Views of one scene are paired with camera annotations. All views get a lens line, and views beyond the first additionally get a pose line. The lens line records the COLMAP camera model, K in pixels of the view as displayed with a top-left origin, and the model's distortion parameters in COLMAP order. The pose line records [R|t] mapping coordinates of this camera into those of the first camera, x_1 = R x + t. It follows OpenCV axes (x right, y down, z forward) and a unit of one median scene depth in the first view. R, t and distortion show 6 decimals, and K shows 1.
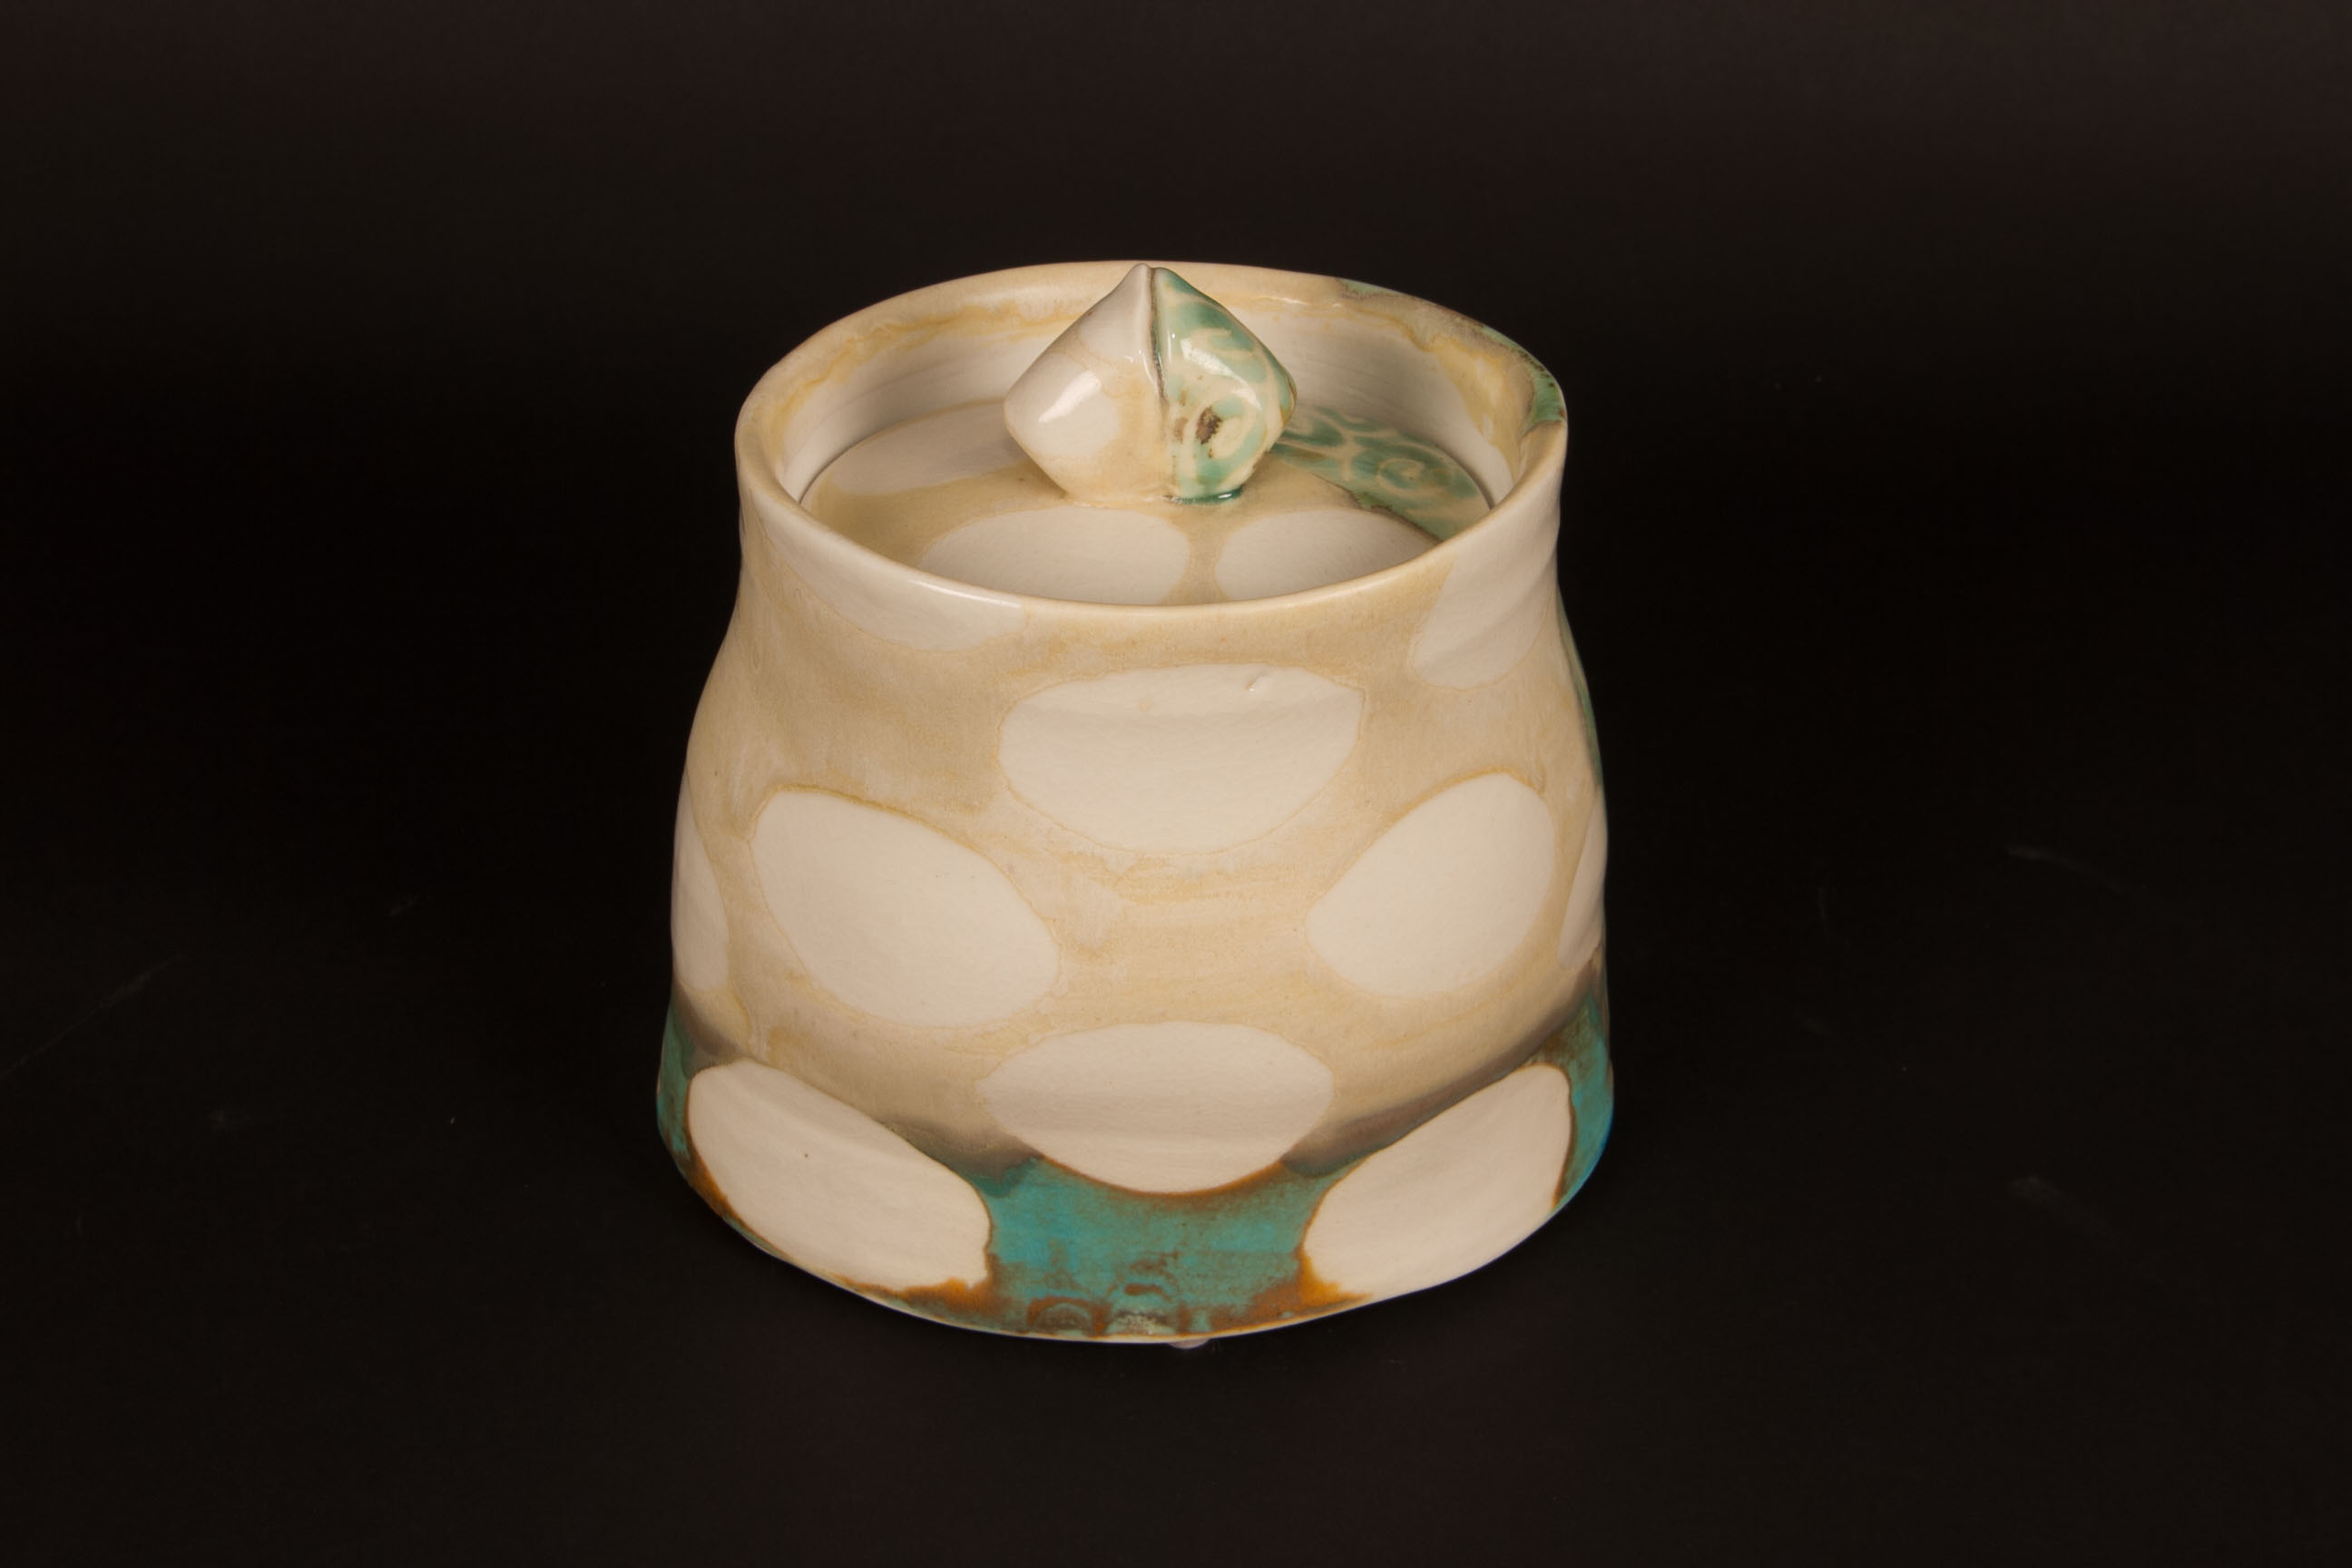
lens RADIAL K [[3827.5, 0, 1167.6], [0, 3827.5, 799.5], [0, 0, 1]] dist [-0.069155, 0.000000]
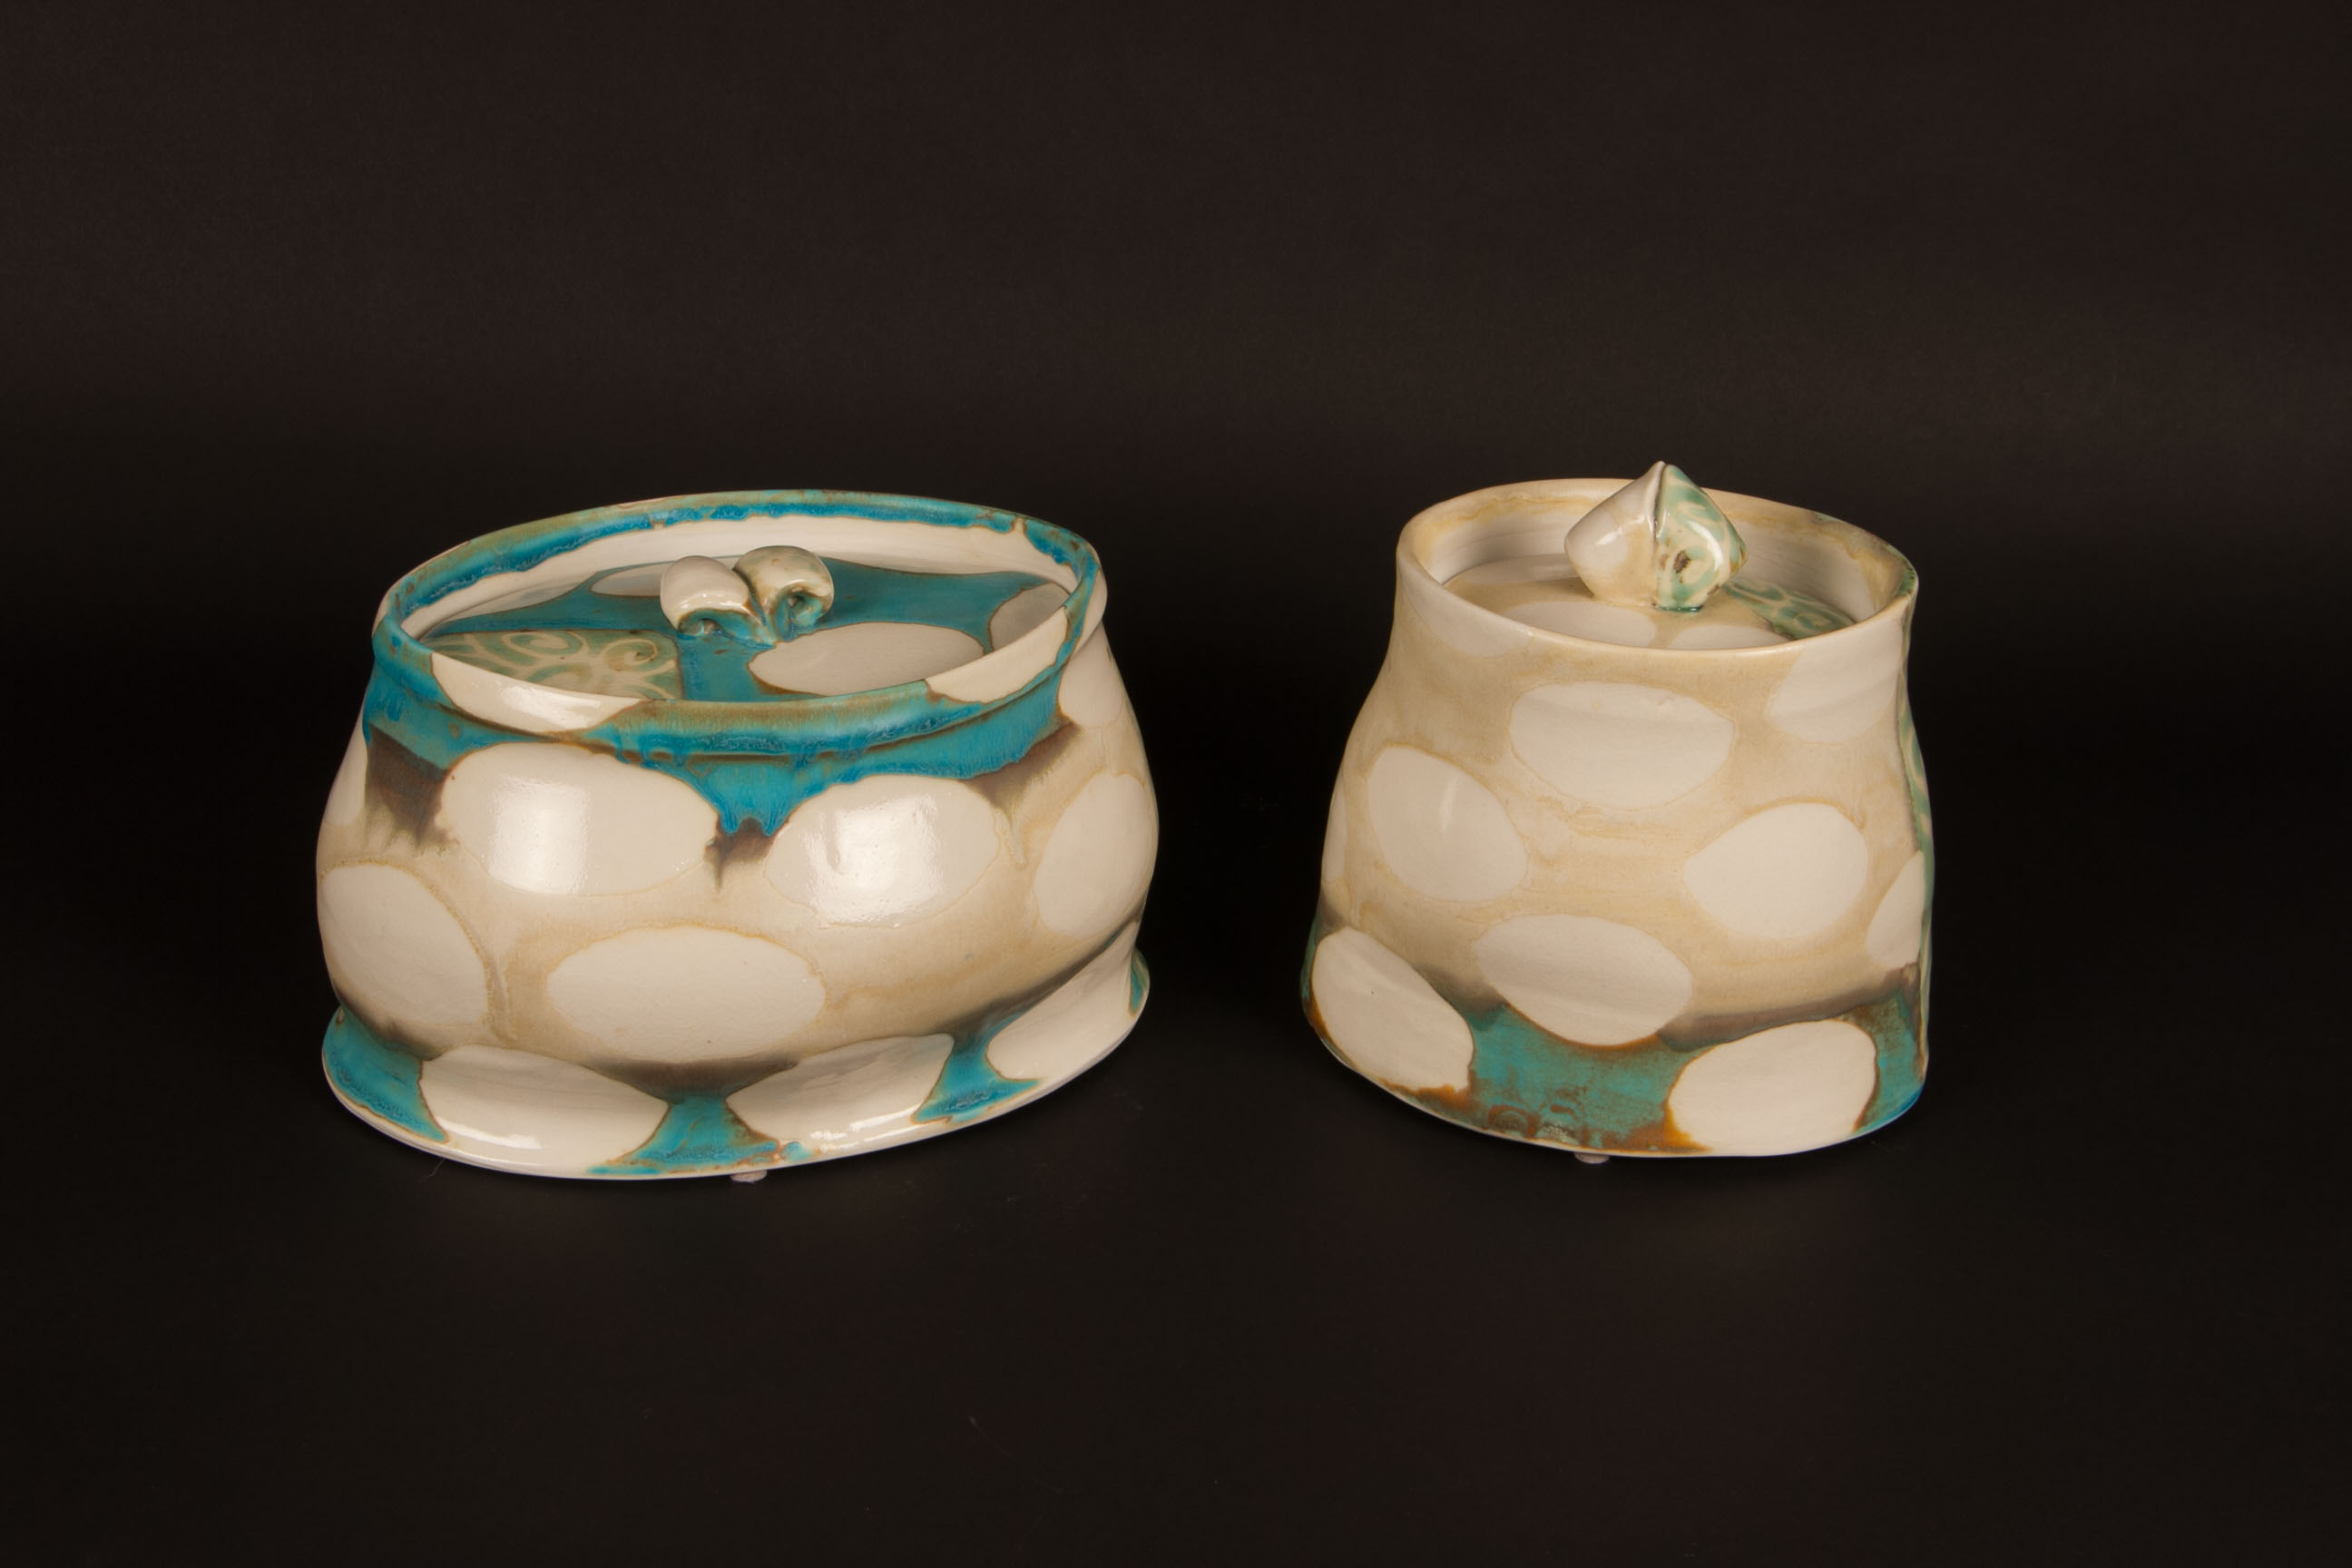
lens RADIAL K [[3827.5, 0, 1159.3], [0, 3827.5, 792.2], [0, 0, 1]] dist [-0.069155, 0.000000]
pose [[0.944688, 0.155046, -0.289008, 0.279208], [-0.197438, 0.972486, -0.123653, 0.236261], [0.261884, 0.173874, 0.949307, -0.565333]]
